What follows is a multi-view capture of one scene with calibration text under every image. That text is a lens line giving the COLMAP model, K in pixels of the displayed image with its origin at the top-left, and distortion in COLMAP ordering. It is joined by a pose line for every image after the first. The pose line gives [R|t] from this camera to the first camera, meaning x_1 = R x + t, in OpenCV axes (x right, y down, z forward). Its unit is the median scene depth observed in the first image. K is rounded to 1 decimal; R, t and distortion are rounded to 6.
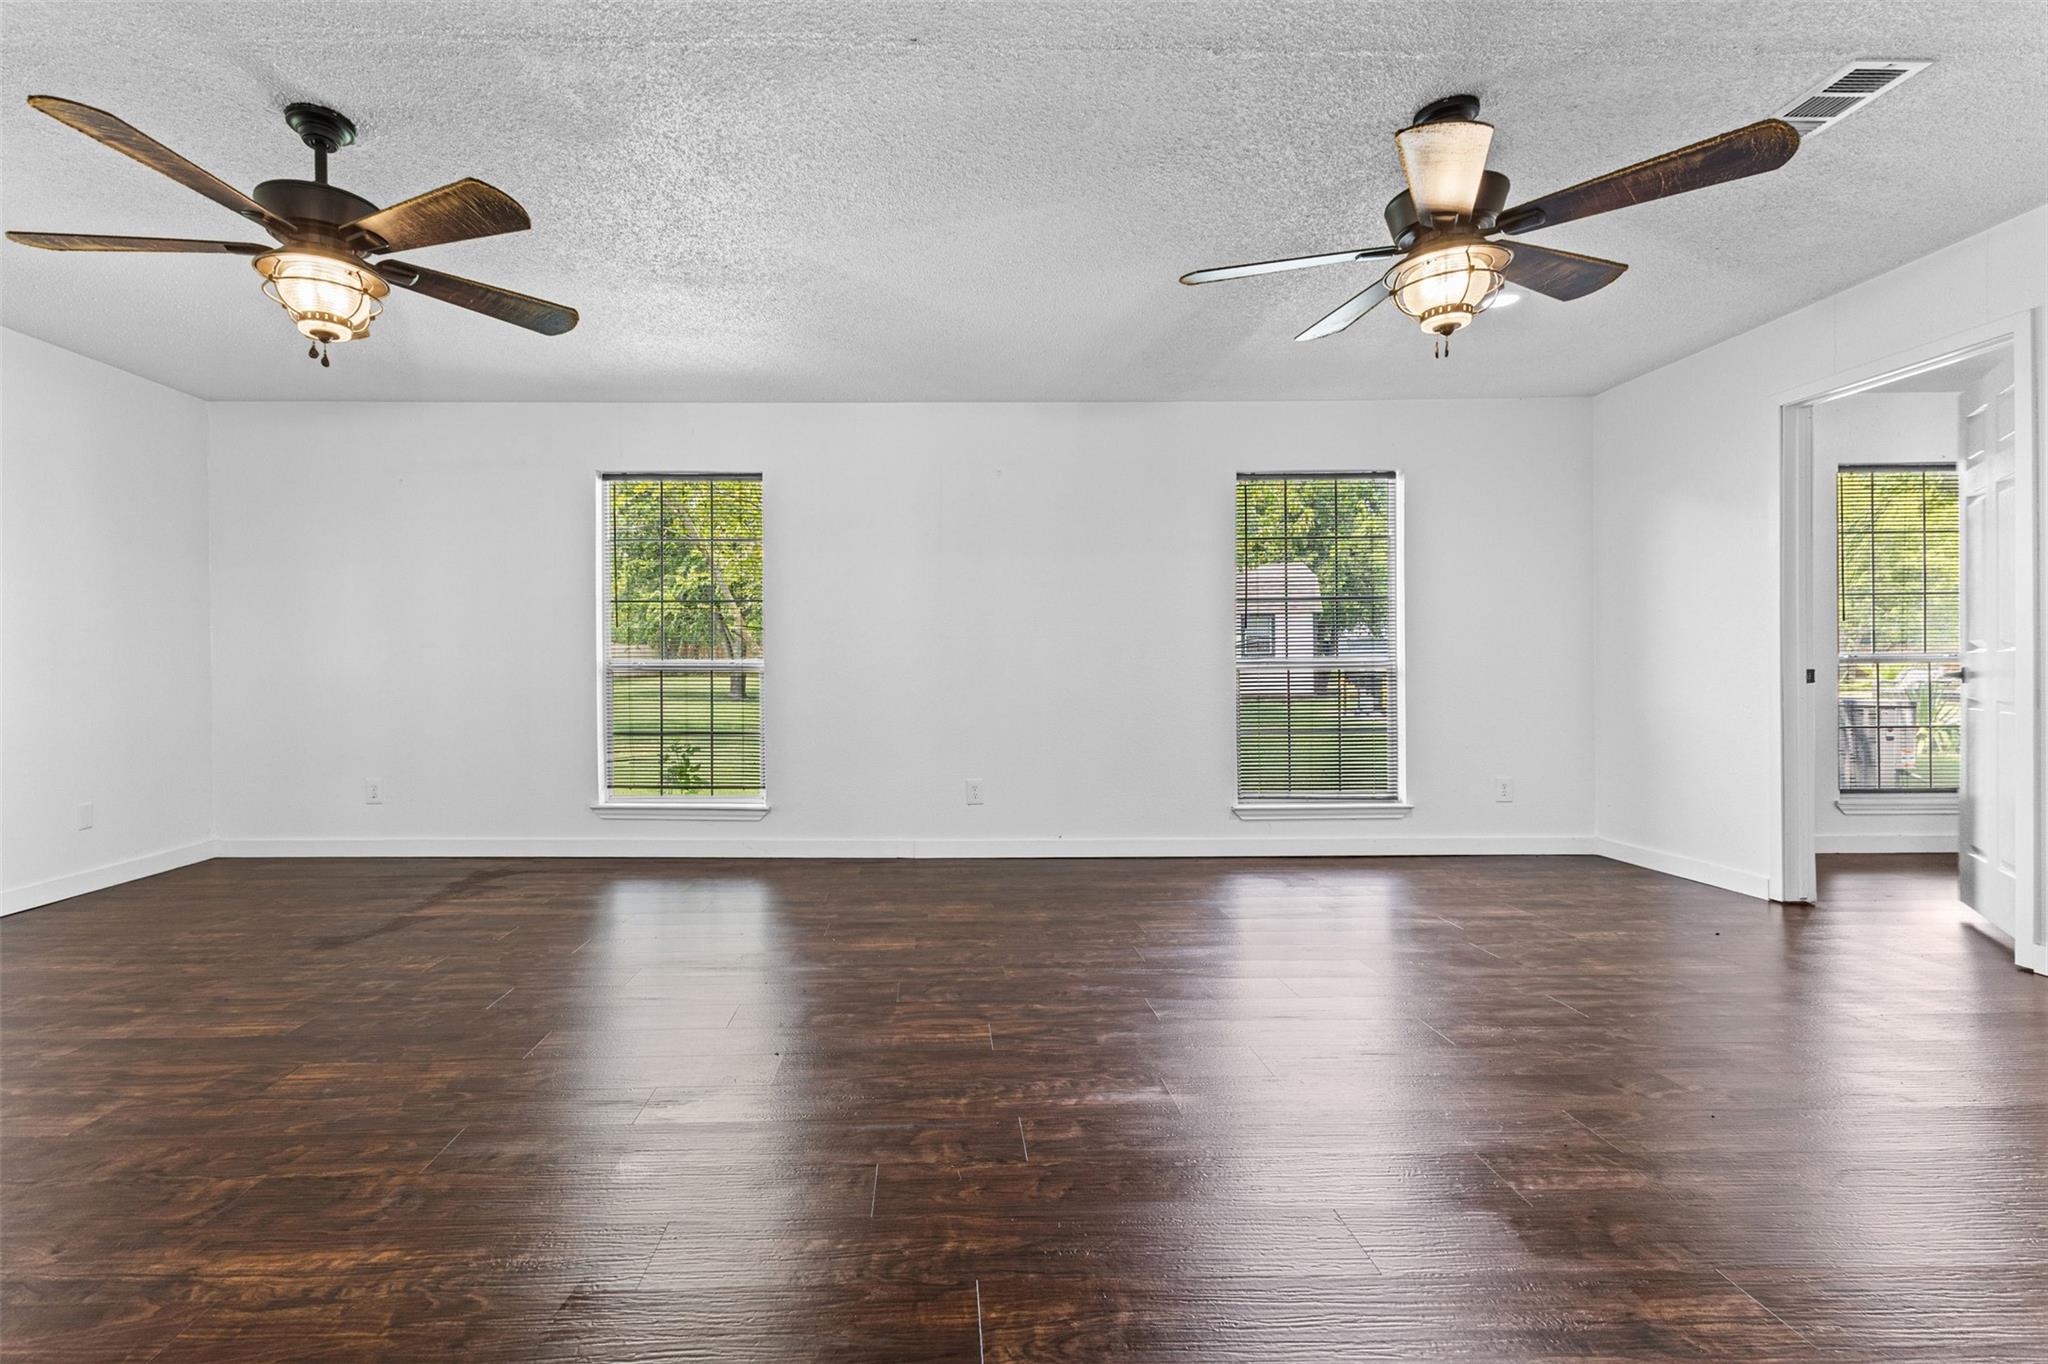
lens RADIAL K [[894.4, 0, 1069.3], [0, 894.4, 666.1], [0, 0, 1]] dist [0.001880, -0.000088]
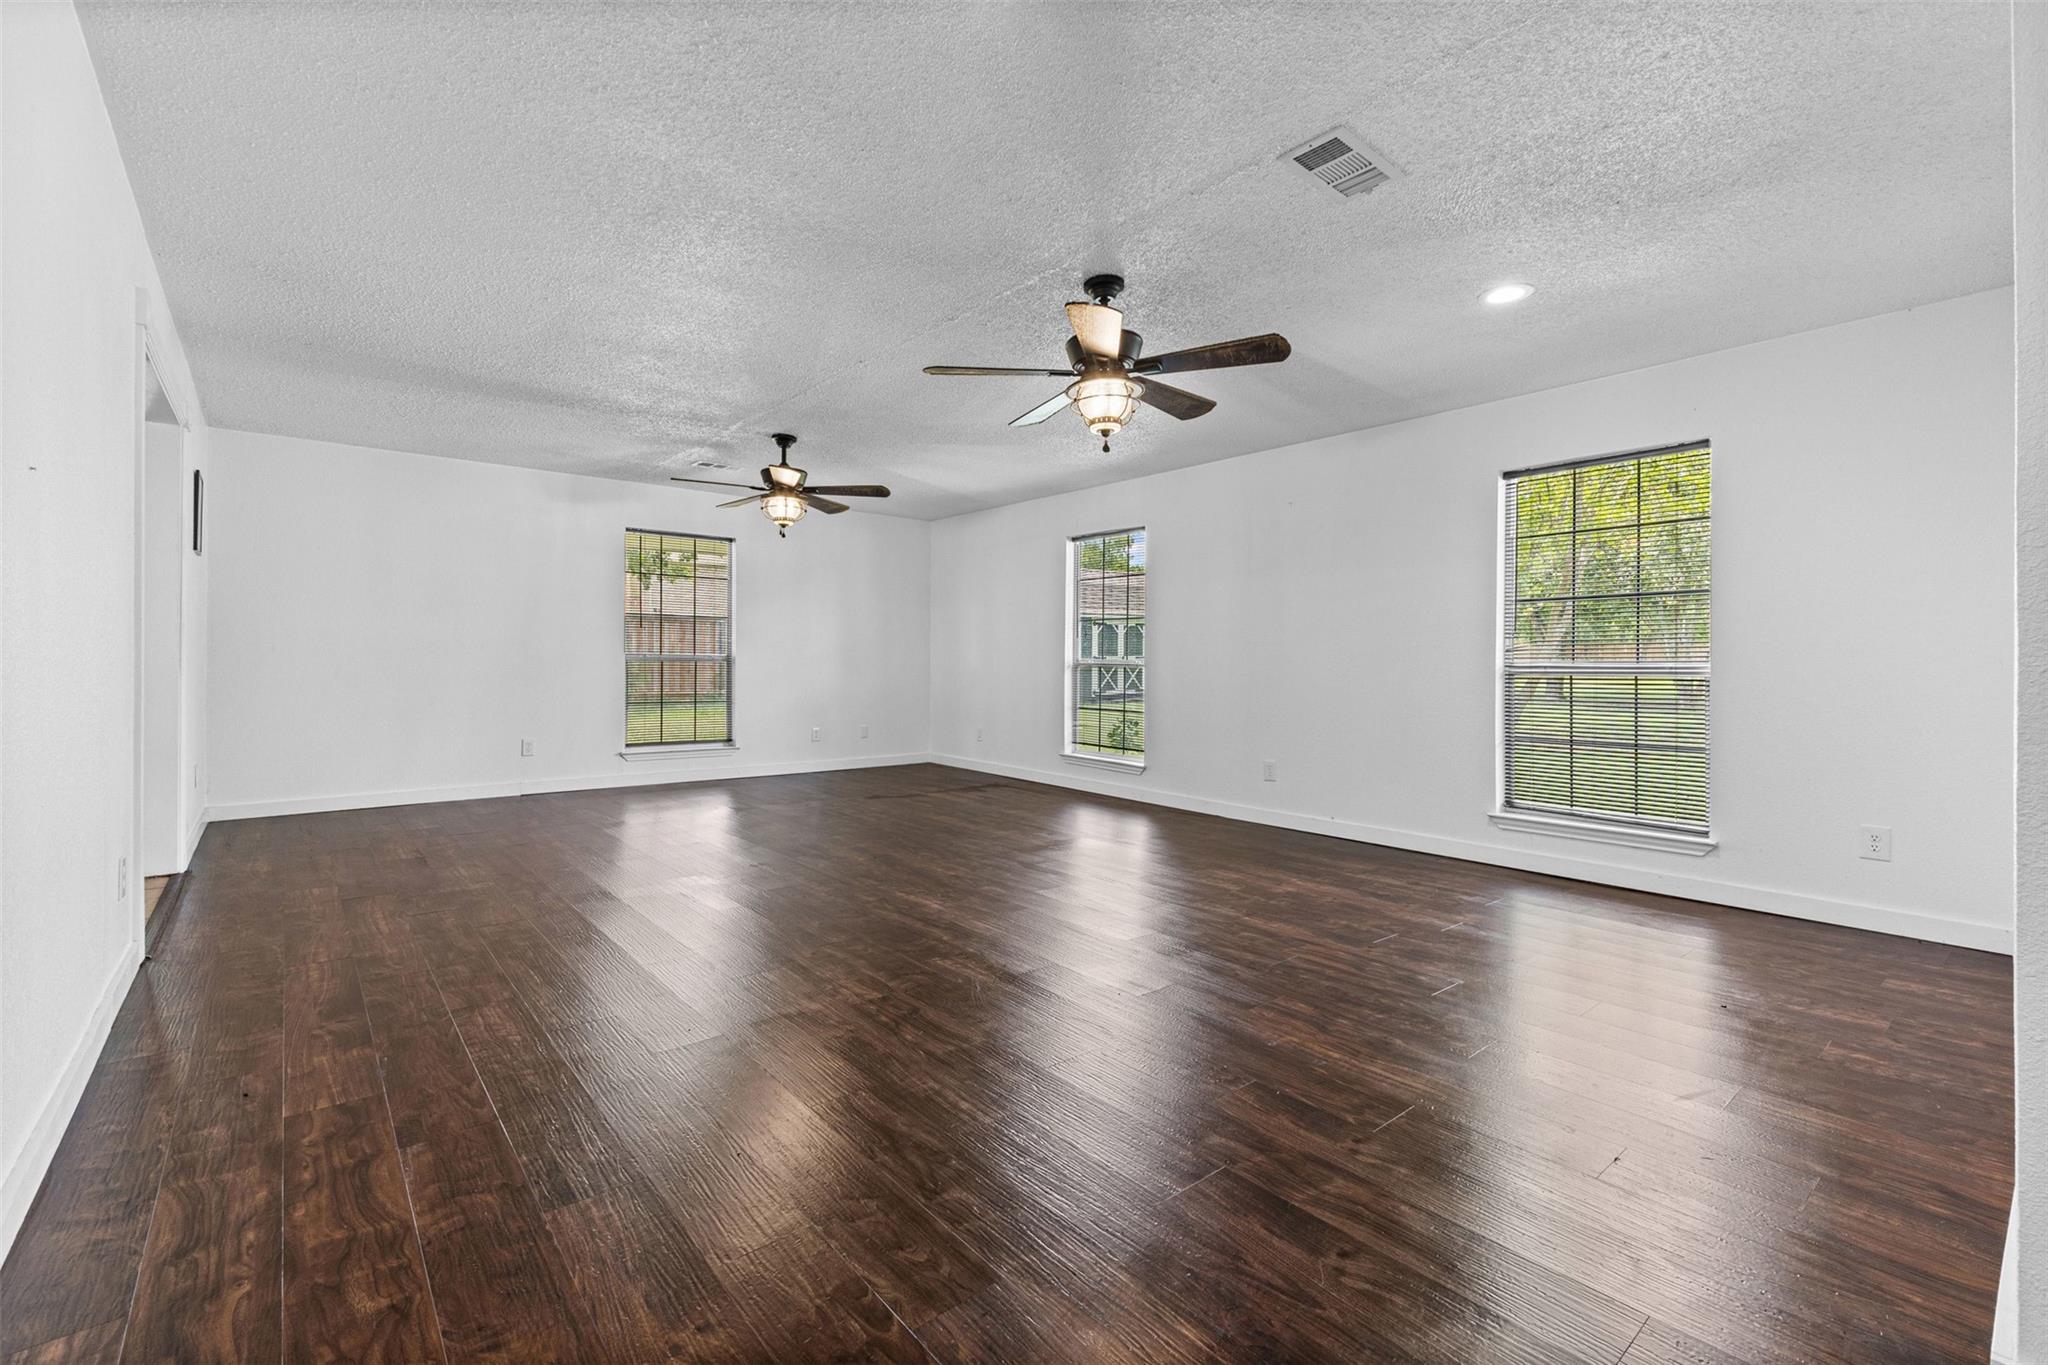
lens RADIAL K [[894.4, 0, 1069.3], [0, 894.4, 666.6], [0, 0, 1]] dist [0.001880, -0.000088]
pose [[0.655560, 0.015289, -0.754989, 0.634083], [-0.009253, 0.999883, 0.012213, -0.012324], [0.755087, -0.001021, 0.655624, 0.002041]]
